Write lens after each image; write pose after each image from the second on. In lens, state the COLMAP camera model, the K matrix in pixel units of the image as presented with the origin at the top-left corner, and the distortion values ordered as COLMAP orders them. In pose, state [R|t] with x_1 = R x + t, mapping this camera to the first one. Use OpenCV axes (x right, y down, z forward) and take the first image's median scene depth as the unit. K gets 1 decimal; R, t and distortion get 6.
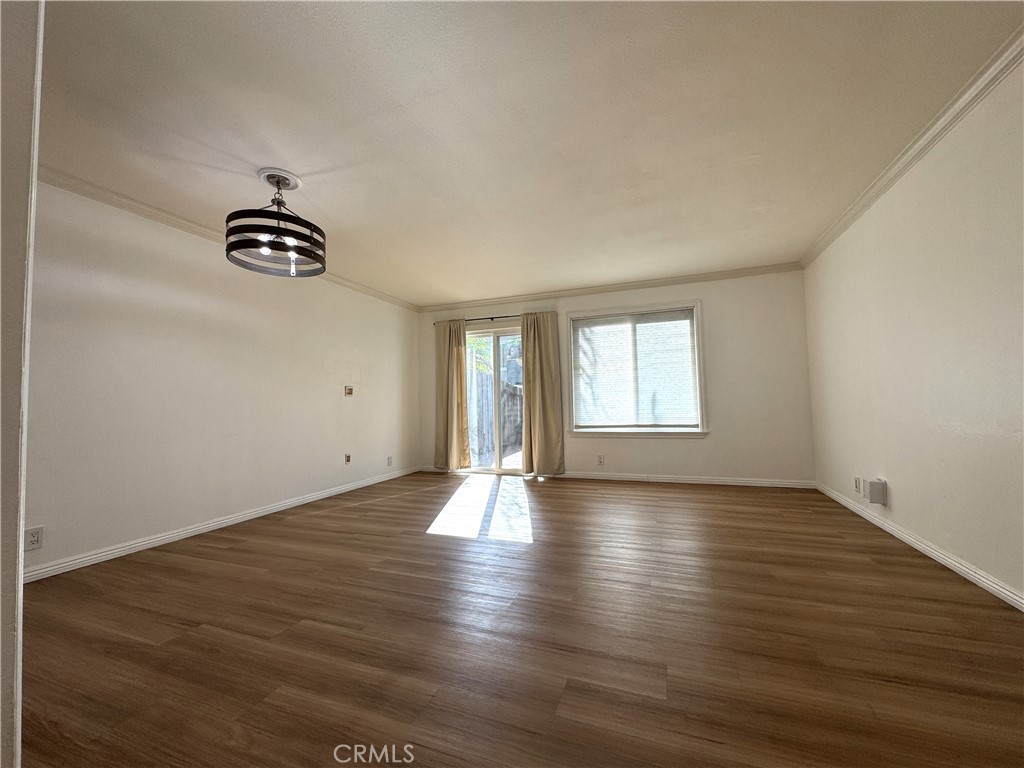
lens RADIAL K [[410.6, 0, 512.9], [0, 410.6, 385.1], [0, 0, 1]] dist [-0.001270, -0.000019]
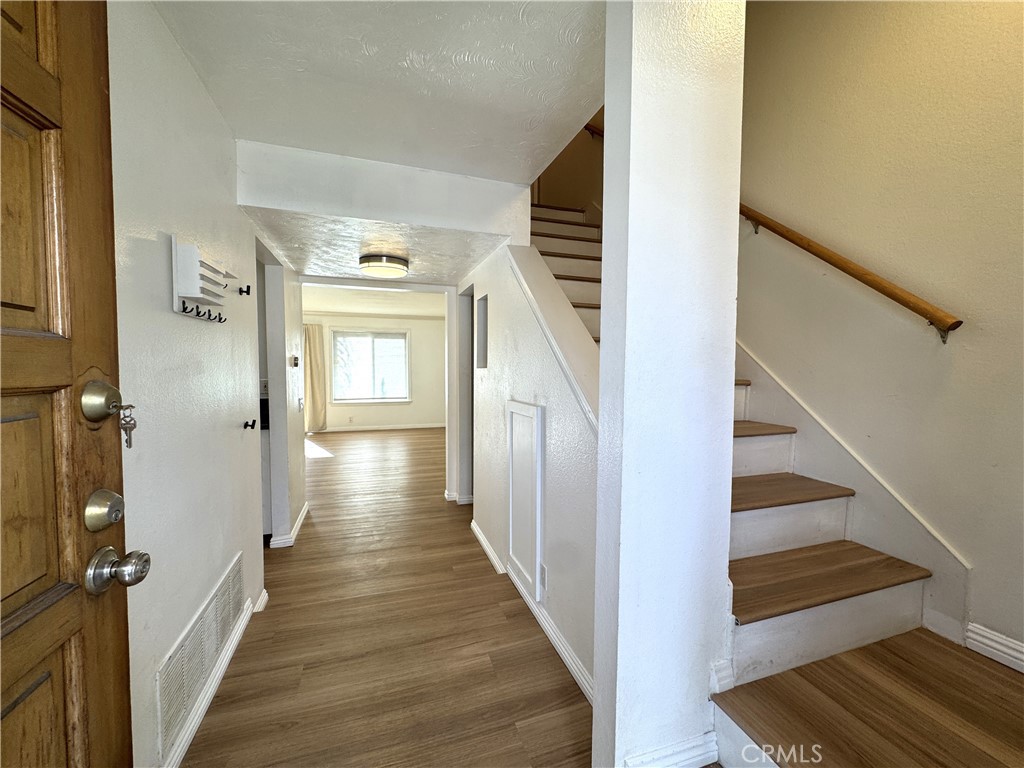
lens RADIAL K [[410.6, 0, 512.9], [0, 410.6, 385.1], [0, 0, 1]] dist [-0.001270, -0.000019]
pose [[0.780483, 0.004544, 0.625161, -0.307856], [-0.048834, 0.997361, 0.053717, -0.075198], [-0.623267, -0.072454, 0.778645, -0.680642]]
